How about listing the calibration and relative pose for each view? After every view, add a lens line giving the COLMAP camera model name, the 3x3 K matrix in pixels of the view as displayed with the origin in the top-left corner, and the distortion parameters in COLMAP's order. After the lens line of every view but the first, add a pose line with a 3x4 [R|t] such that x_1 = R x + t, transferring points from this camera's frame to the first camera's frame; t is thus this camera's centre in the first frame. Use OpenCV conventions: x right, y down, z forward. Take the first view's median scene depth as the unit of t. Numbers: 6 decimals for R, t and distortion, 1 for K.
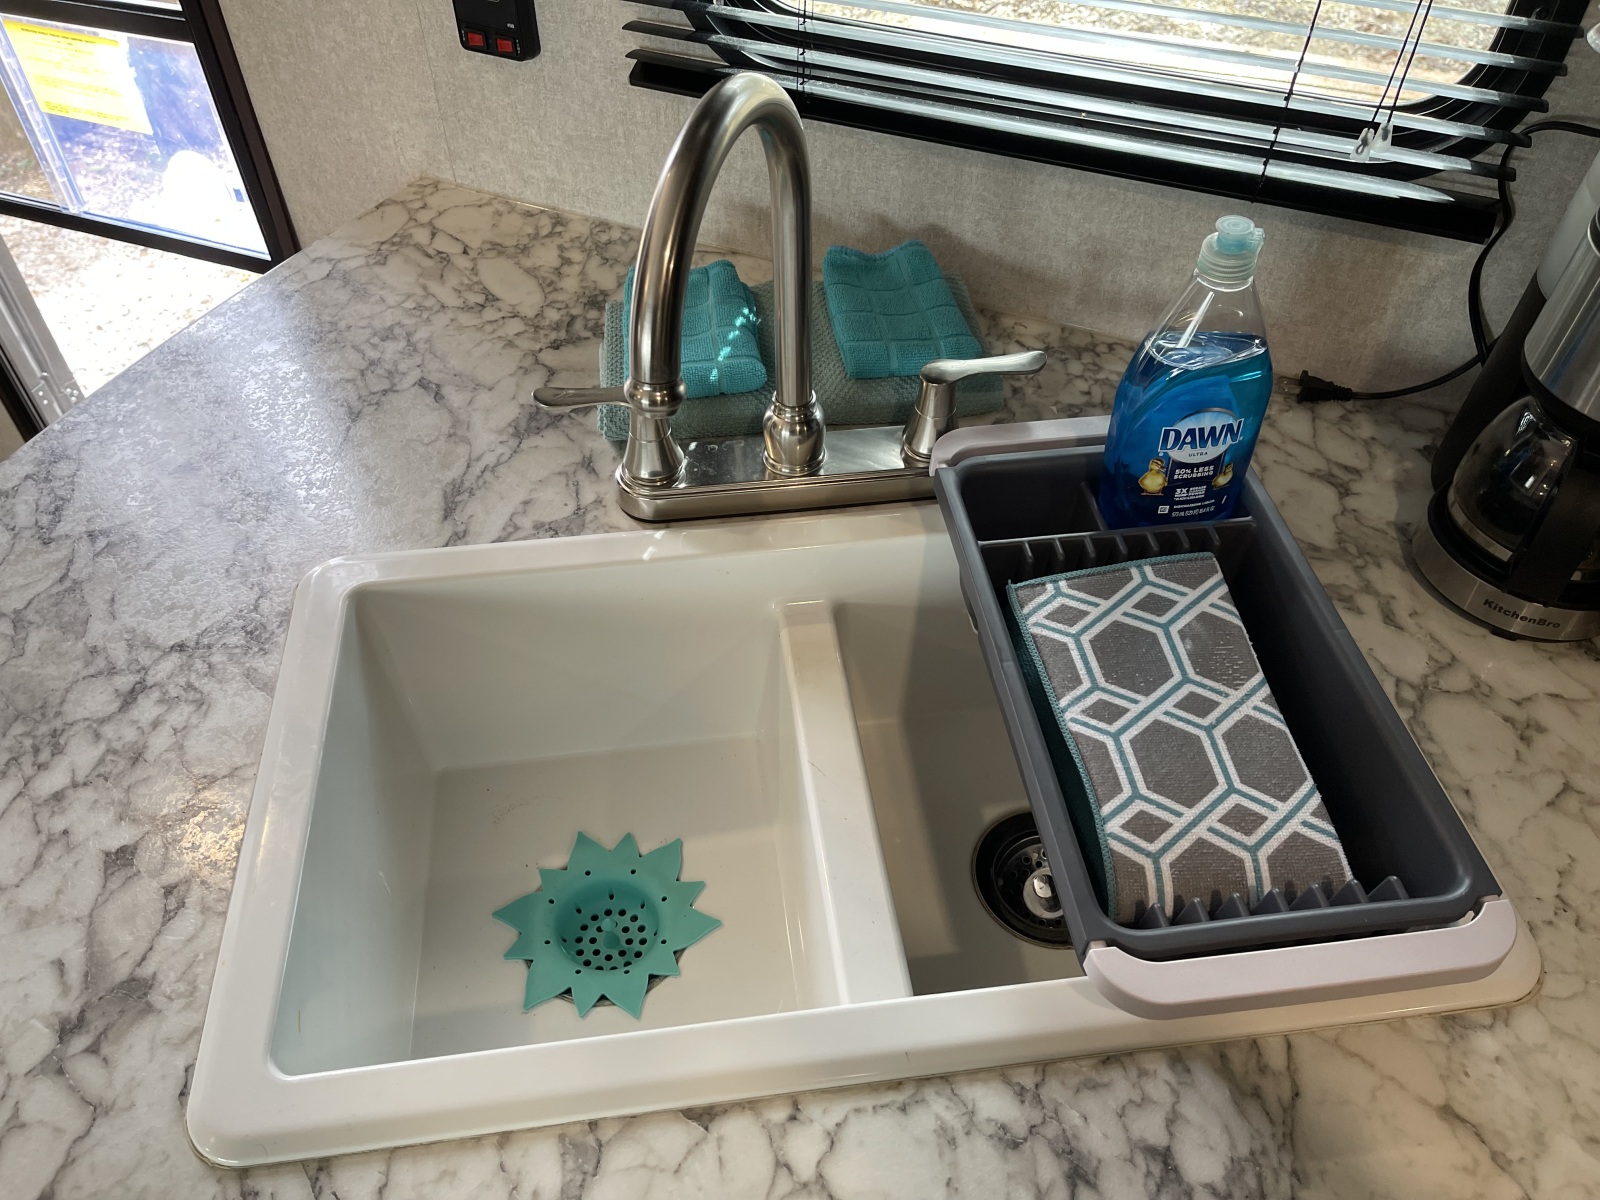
lens RADIAL K [[1219.5, 0, 795.8], [0, 1219.5, 602.4], [0, 0, 1]] dist [0.062072, -0.075602]
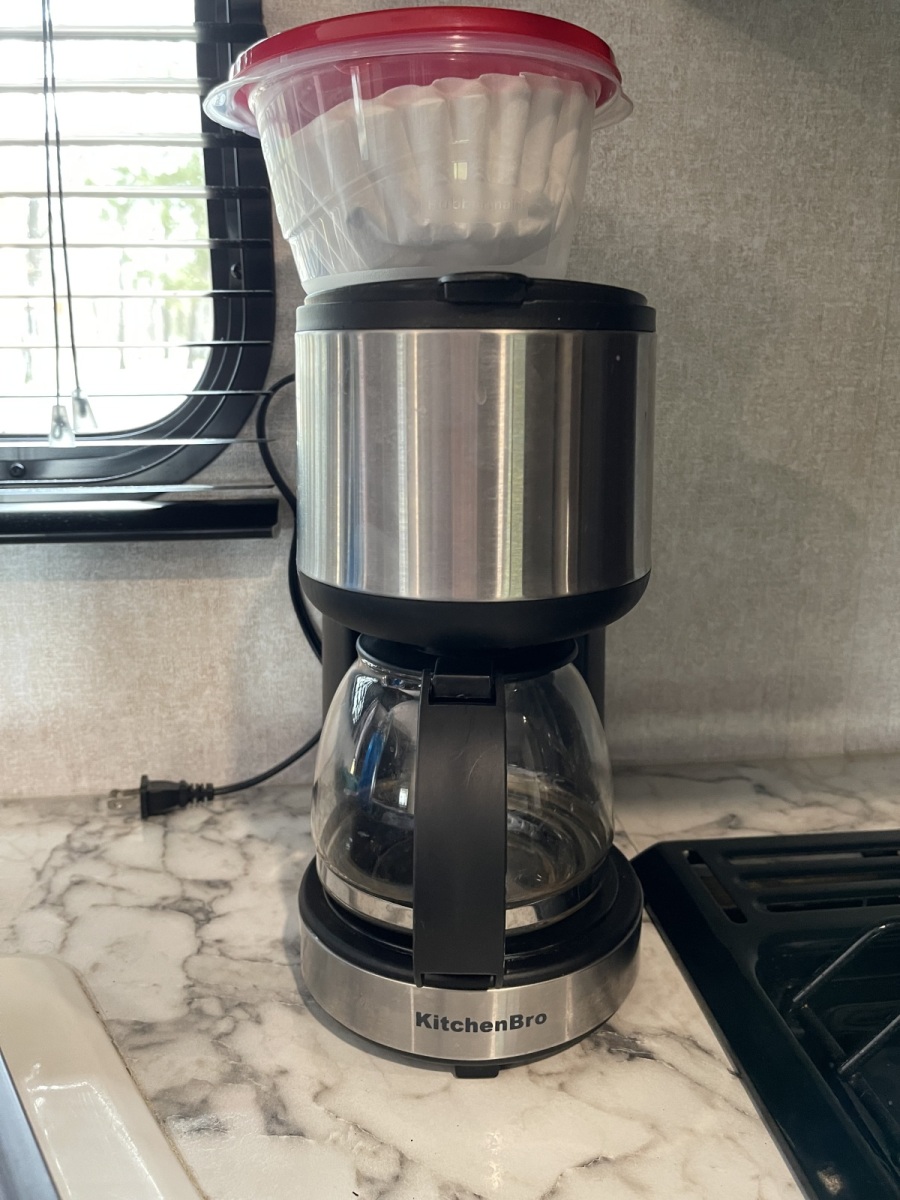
lens RADIAL K [[914.6, 0, 452.2], [0, 914.6, 599.2], [0, 0, 1]] dist [0.062072, -0.075602]
pose [[0.869100, -0.123048, 0.479088, 0.347263], [0.357610, 0.825464, -0.436720, 0.025139], [-0.341732, 0.550880, 0.761413, 0.509078]]
